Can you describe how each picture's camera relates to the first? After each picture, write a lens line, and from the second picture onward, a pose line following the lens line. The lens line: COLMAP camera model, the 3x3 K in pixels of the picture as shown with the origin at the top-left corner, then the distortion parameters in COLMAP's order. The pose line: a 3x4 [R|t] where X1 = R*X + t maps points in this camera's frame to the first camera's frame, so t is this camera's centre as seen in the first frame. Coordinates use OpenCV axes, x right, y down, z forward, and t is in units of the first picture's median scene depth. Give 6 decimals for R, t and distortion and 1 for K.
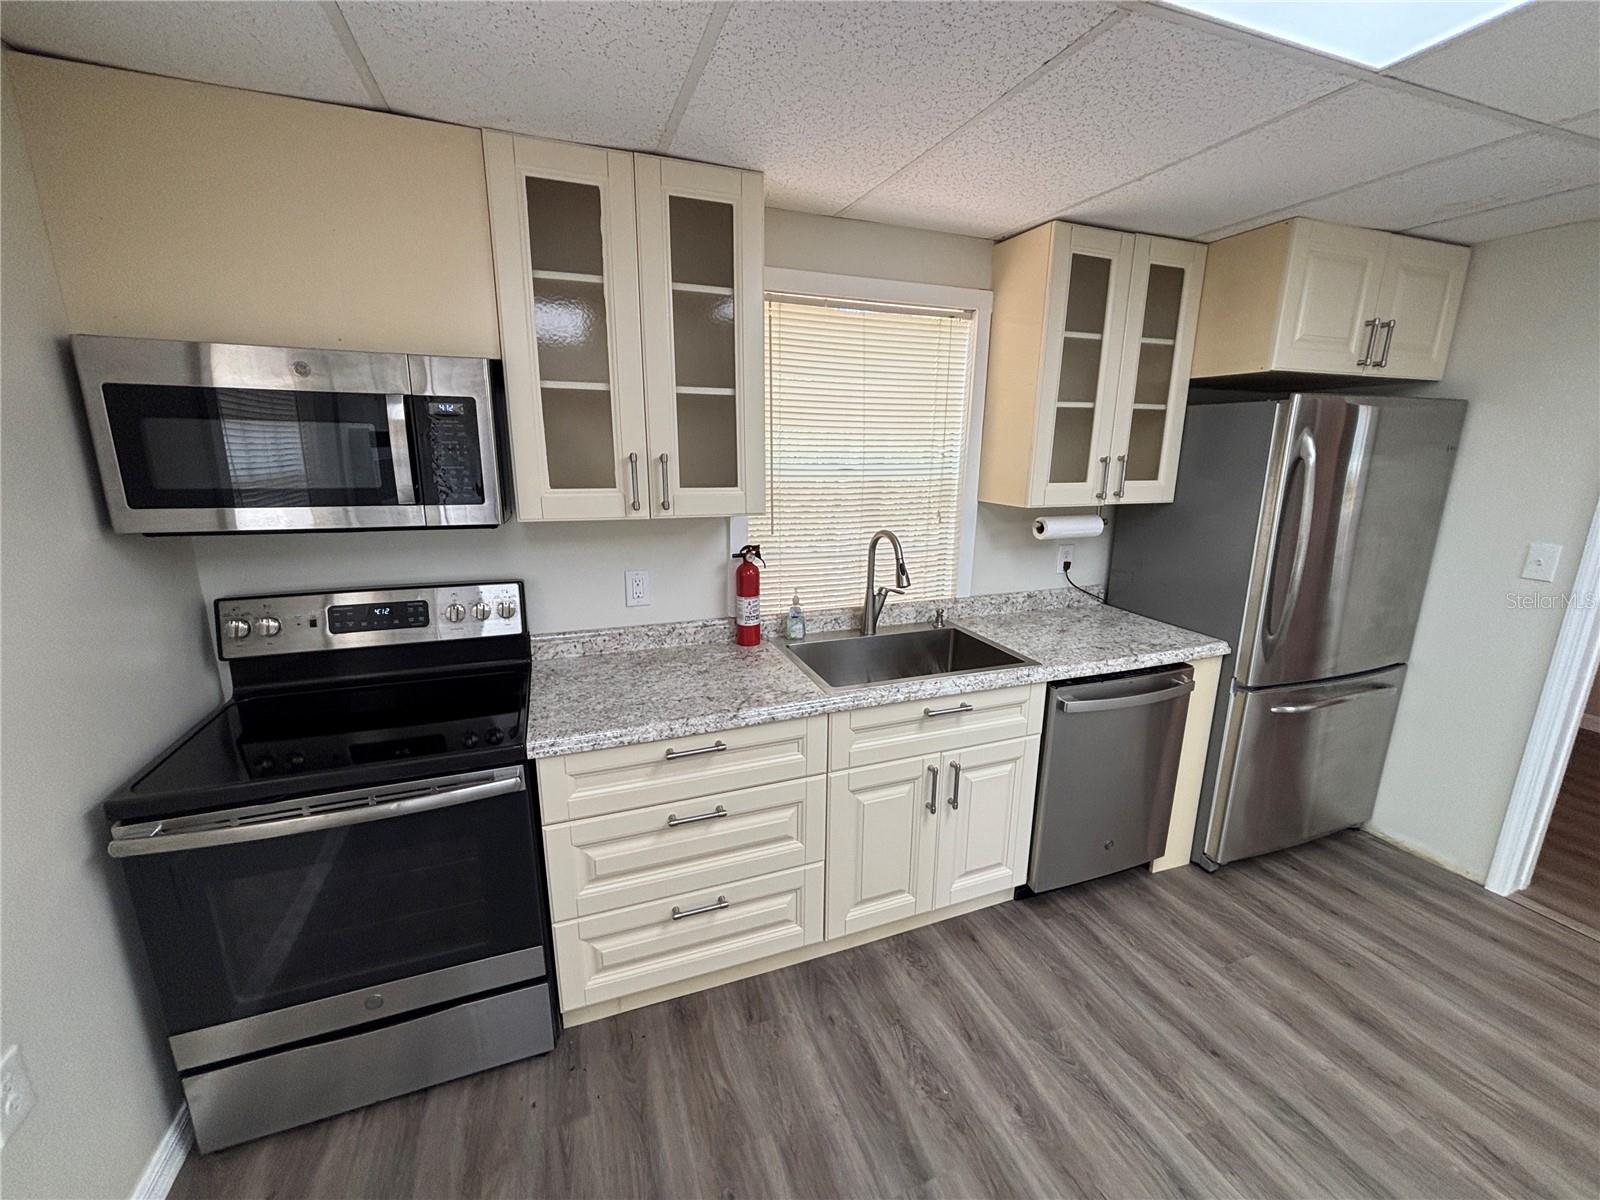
lens RADIAL K [[647.8, 0, 803.3], [0, 647.8, 597.6], [0, 0, 1]] dist [-0.002189, 0.000188]
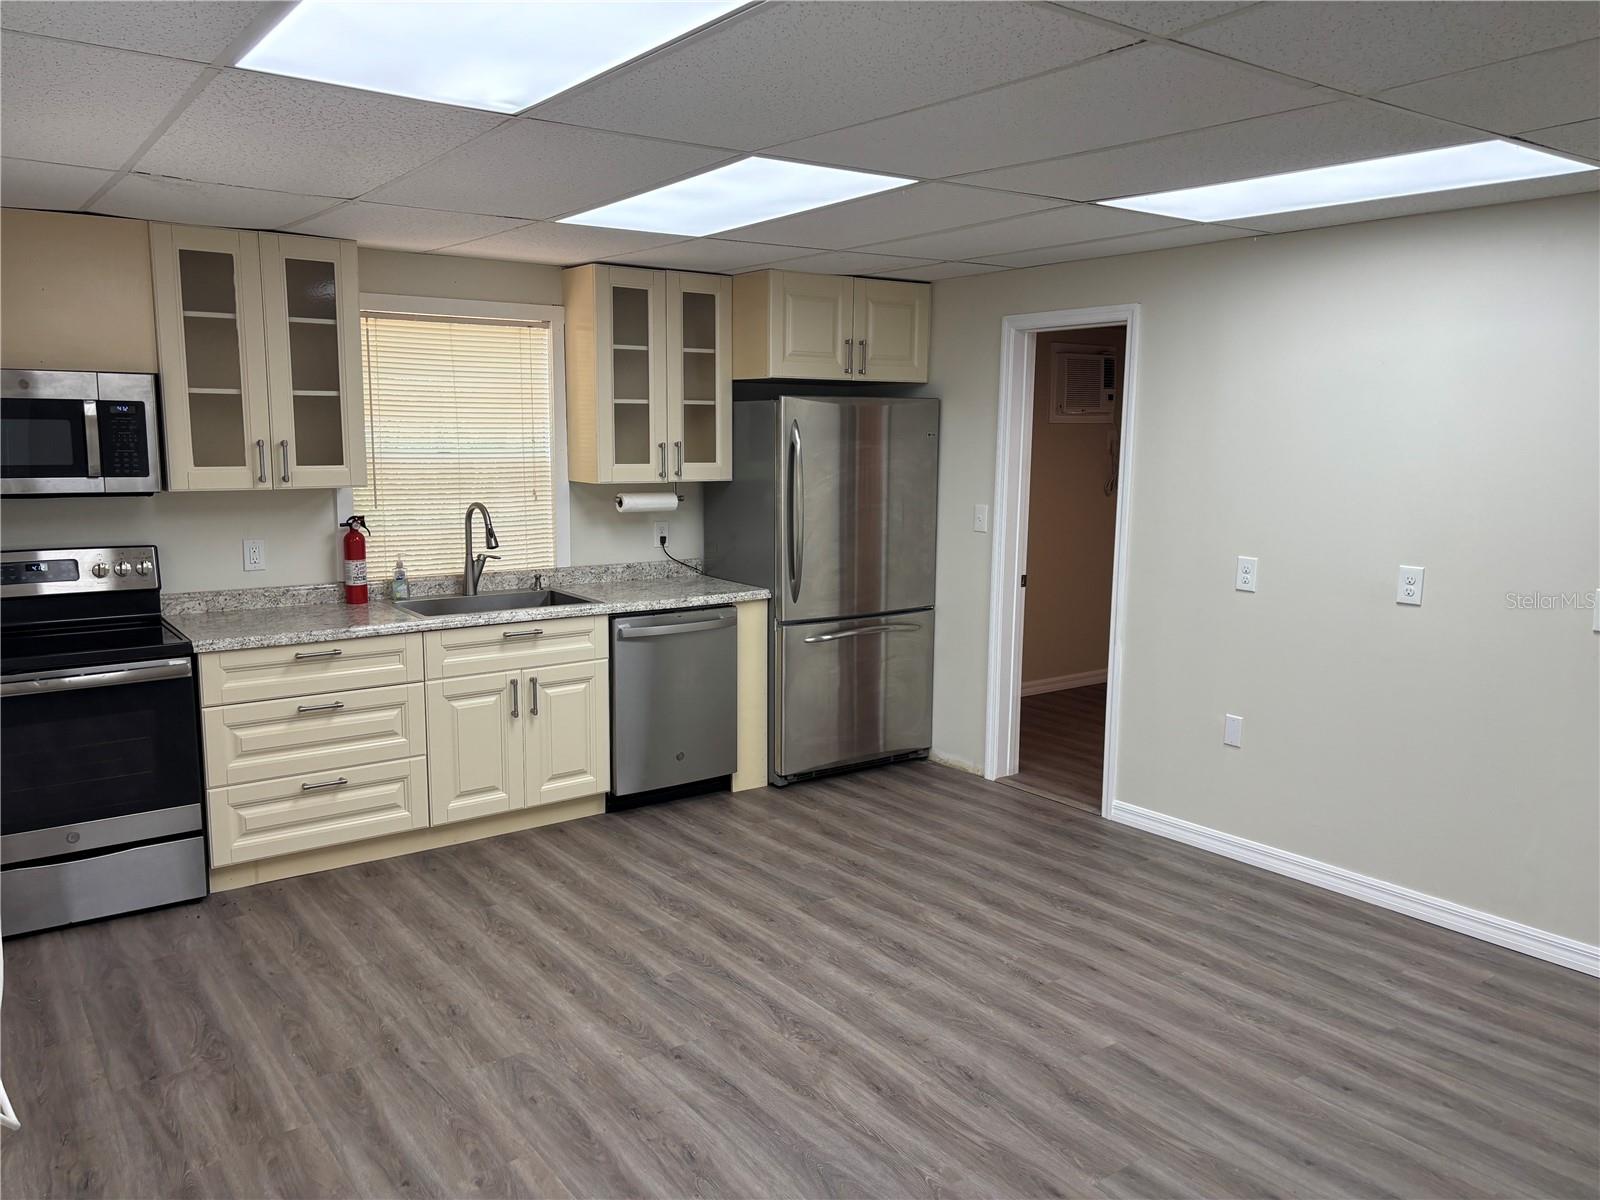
lens RADIAL K [[1209.9, 0, 793.6], [0, 1209.9, 601.7], [0, 0, 1]] dist [0.106350, -0.160134]
pose [[0.965495, -0.039212, 0.257454, 0.118274], [0.061235, 0.995064, -0.078086, 0.327679], [-0.253121, 0.091157, 0.963130, -1.477649]]
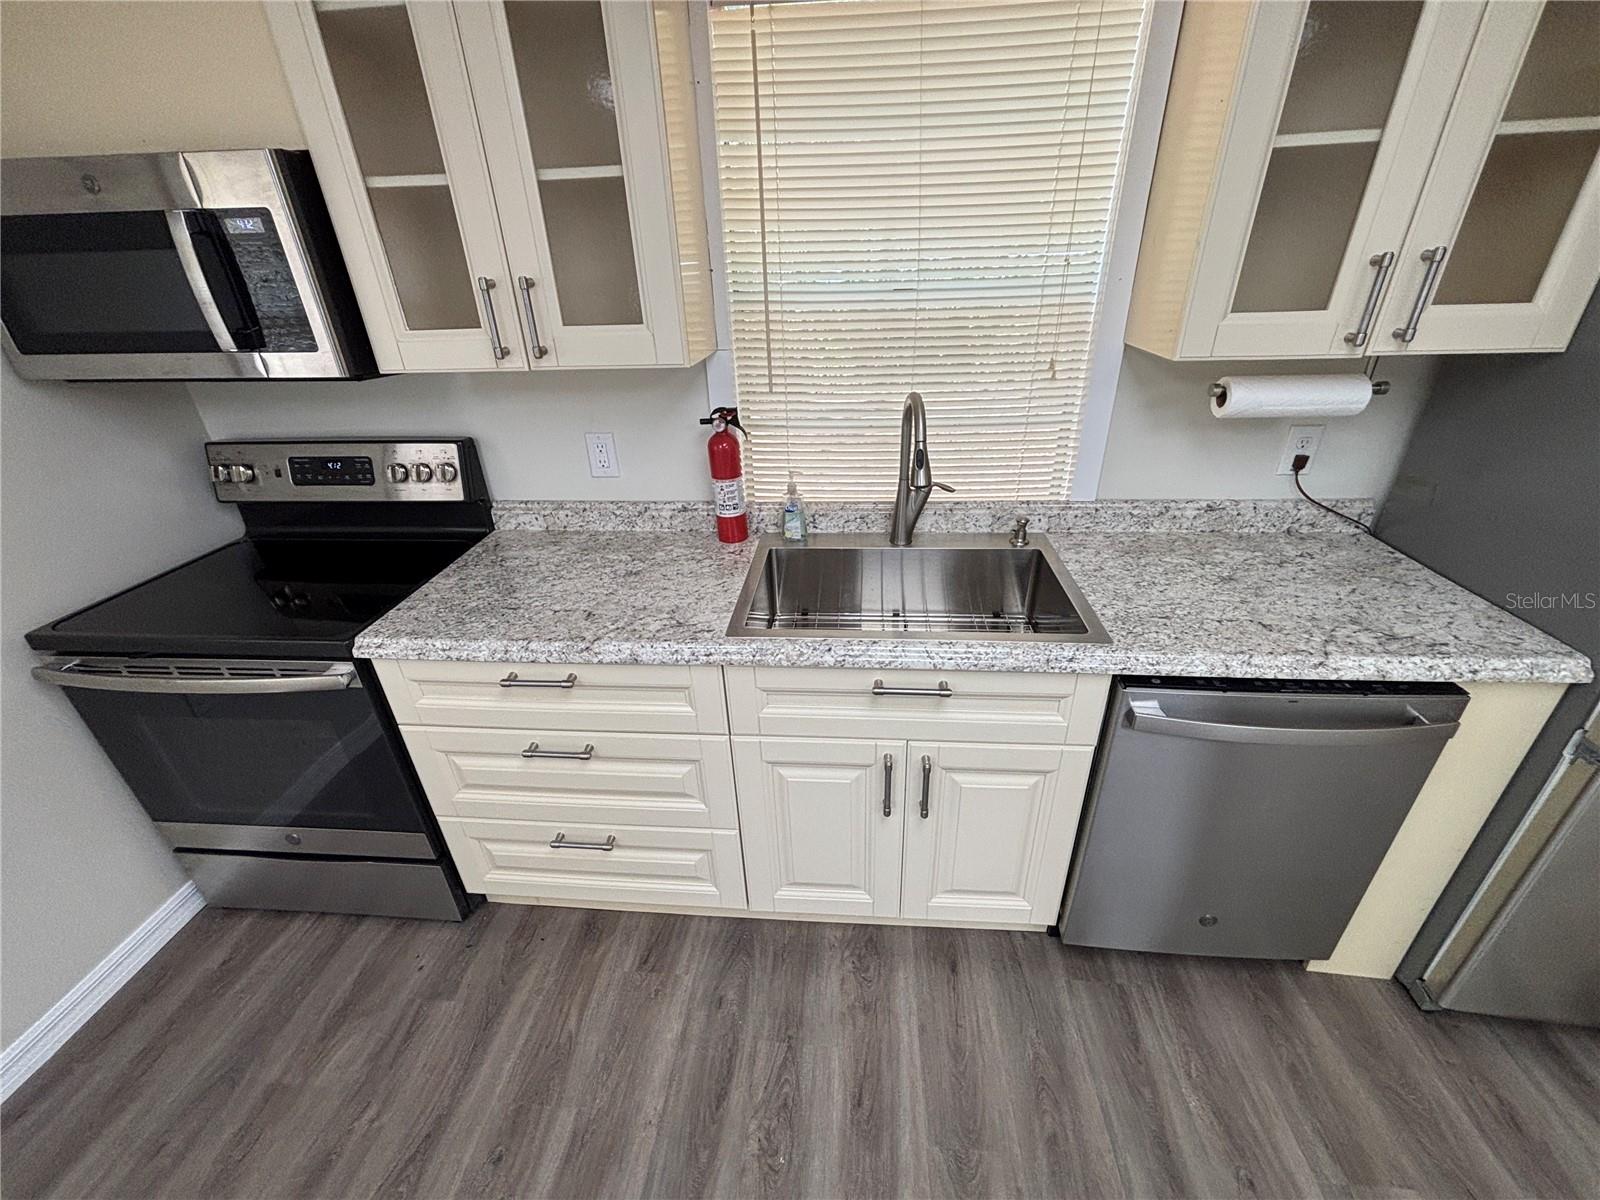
lens RADIAL K [[647.8, 0, 803.3], [0, 647.8, 597.6], [0, 0, 1]] dist [-0.002189, 0.000188]
pose [[0.900648, 0.167522, -0.400961, 0.362895], [-0.063719, 0.963643, 0.259485, -0.076934], [0.429853, -0.208156, 0.878577, 0.383998]]
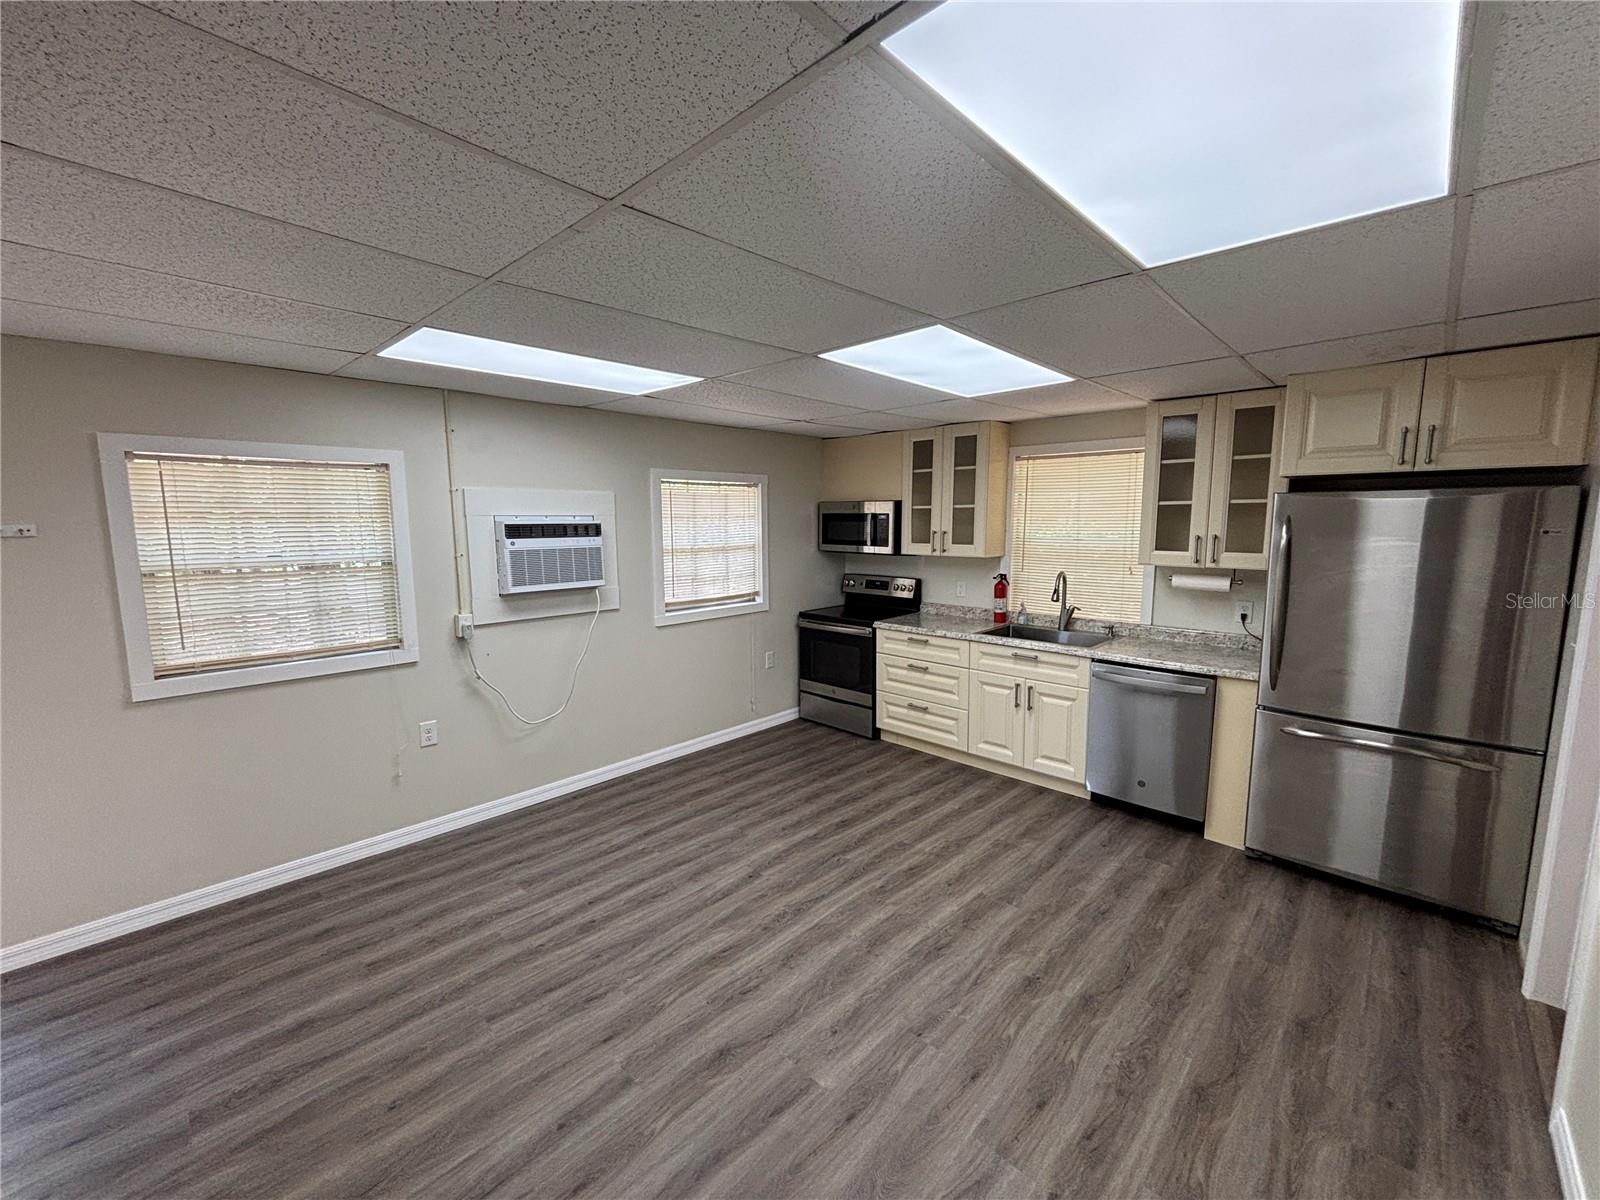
lens RADIAL K [[646.6, 0, 801.7], [0, 646.6, 595.2], [0, 0, 1]] dist [-0.001729, 0.000418]
pose [[0.429896, 0.097628, -0.897585, 1.686119], [-0.199747, 0.979787, 0.010901, 0.102755], [0.880506, 0.174604, 0.440707, -0.535034]]
